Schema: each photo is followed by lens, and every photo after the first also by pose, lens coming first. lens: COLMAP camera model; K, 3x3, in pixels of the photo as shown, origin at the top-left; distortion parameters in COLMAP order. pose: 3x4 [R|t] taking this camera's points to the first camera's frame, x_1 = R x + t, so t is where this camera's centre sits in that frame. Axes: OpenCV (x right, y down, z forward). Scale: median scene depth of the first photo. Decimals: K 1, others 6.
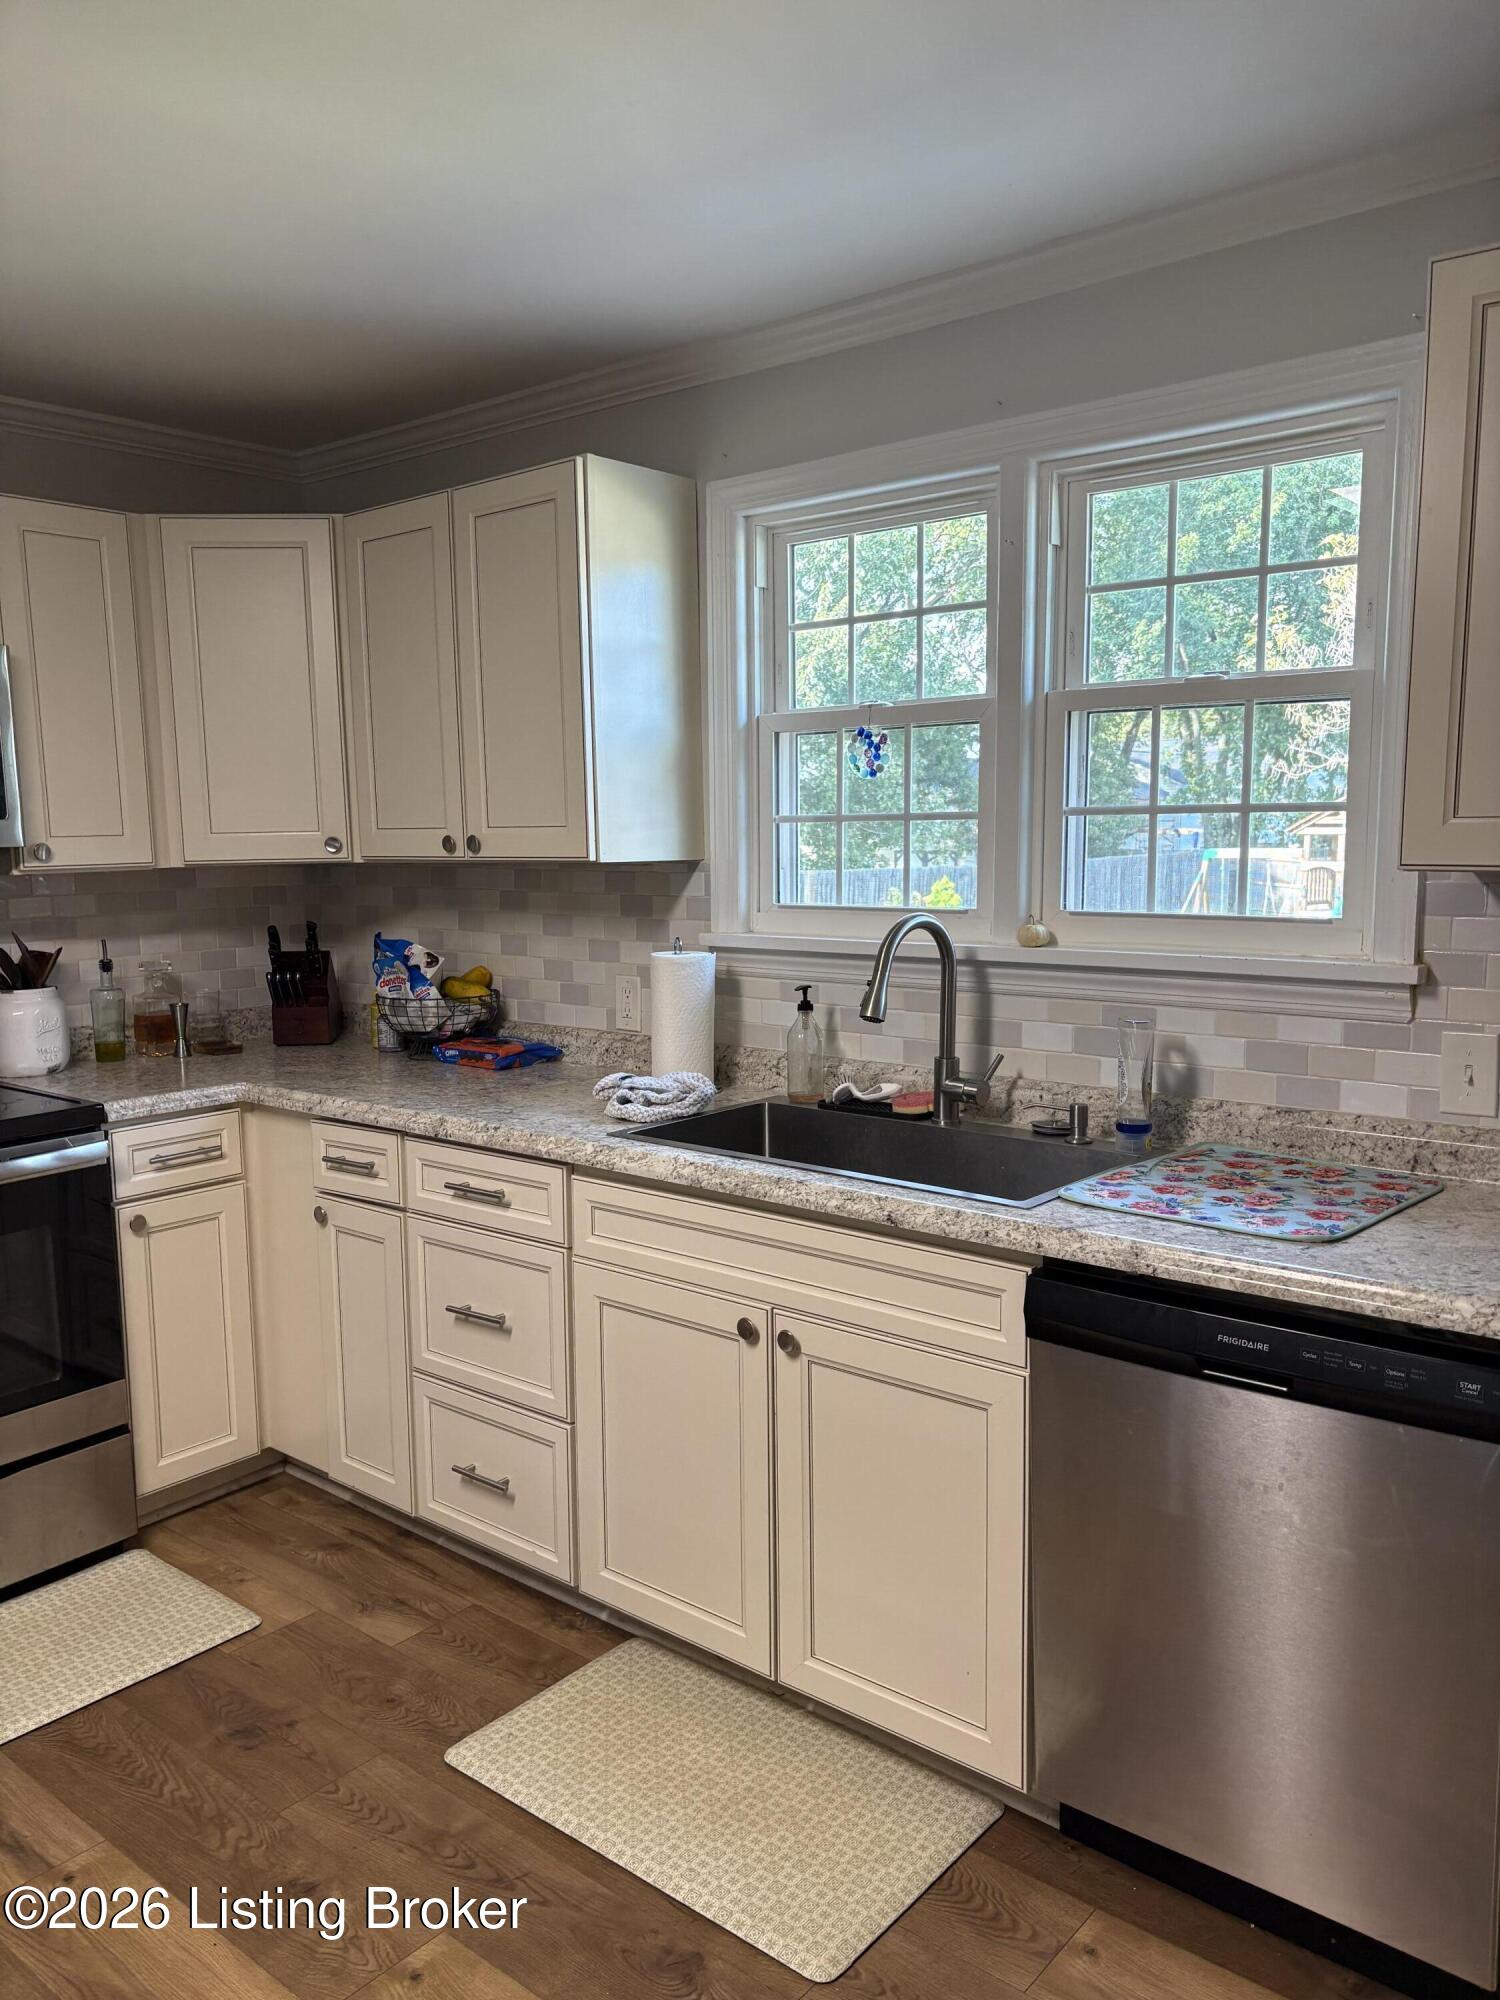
lens RADIAL K [[1524.3, 0, 746.0], [0, 1524.3, 1006.3], [0, 0, 1]] dist [0.024441, -0.028962]
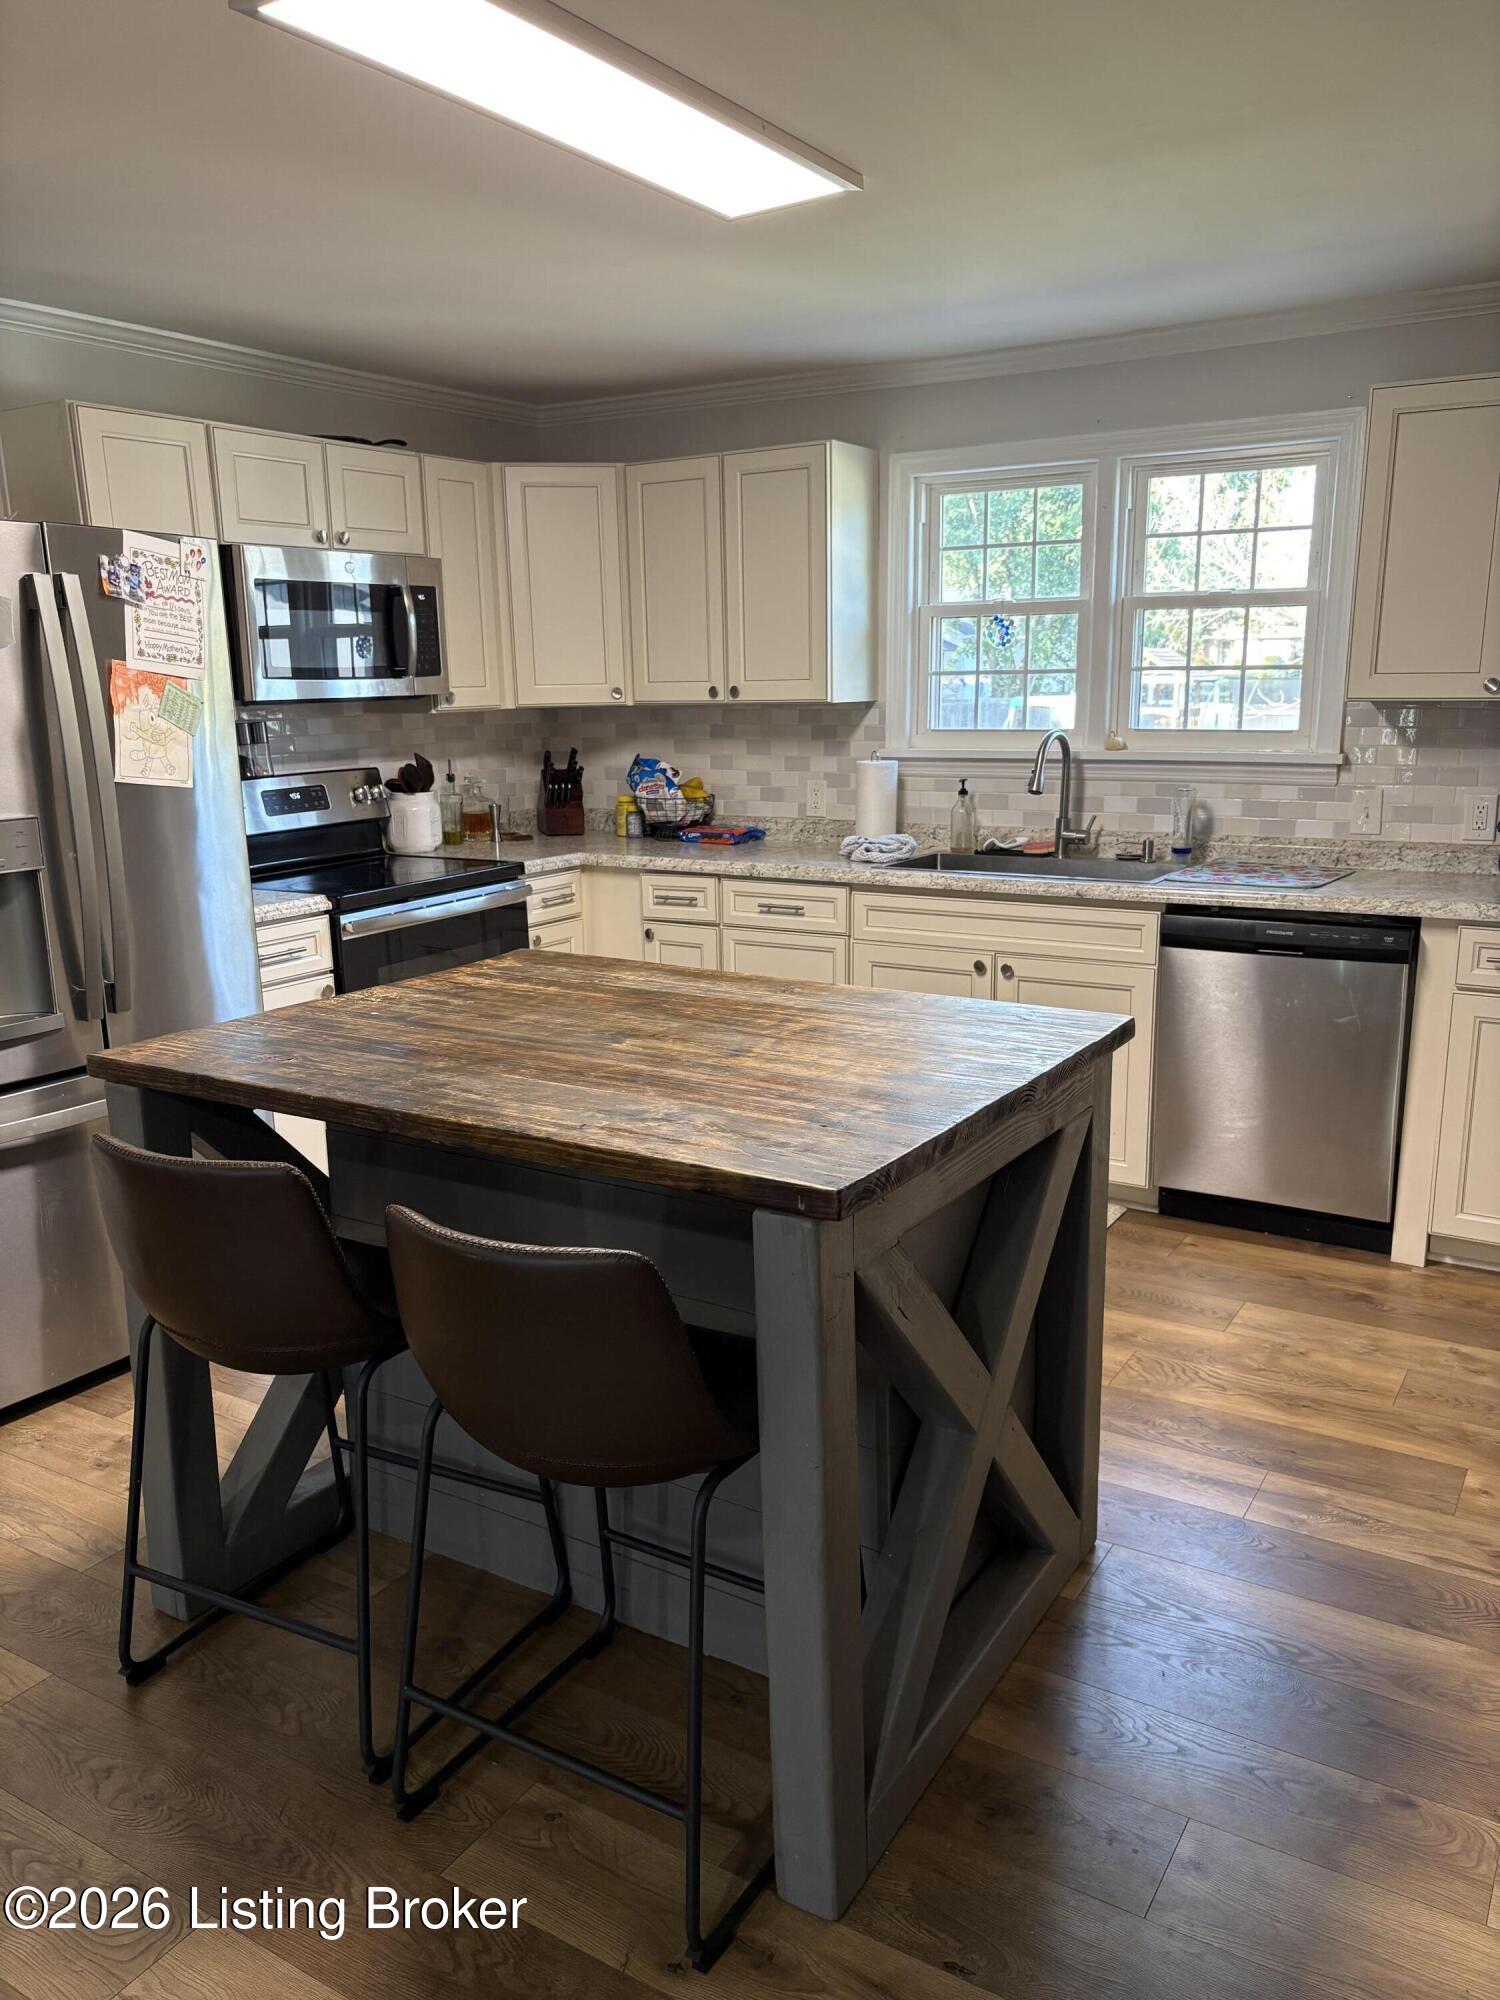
lens RADIAL K [[1524.3, 0, 755.5], [0, 1524.3, 1007.6], [0, 0, 1]] dist [0.024441, -0.028962]
pose [[0.988555, -0.034519, 0.146858, -0.433675], [0.020397, 0.995114, 0.096607, 0.067934], [-0.149475, -0.092506, 0.984429, -0.595262]]
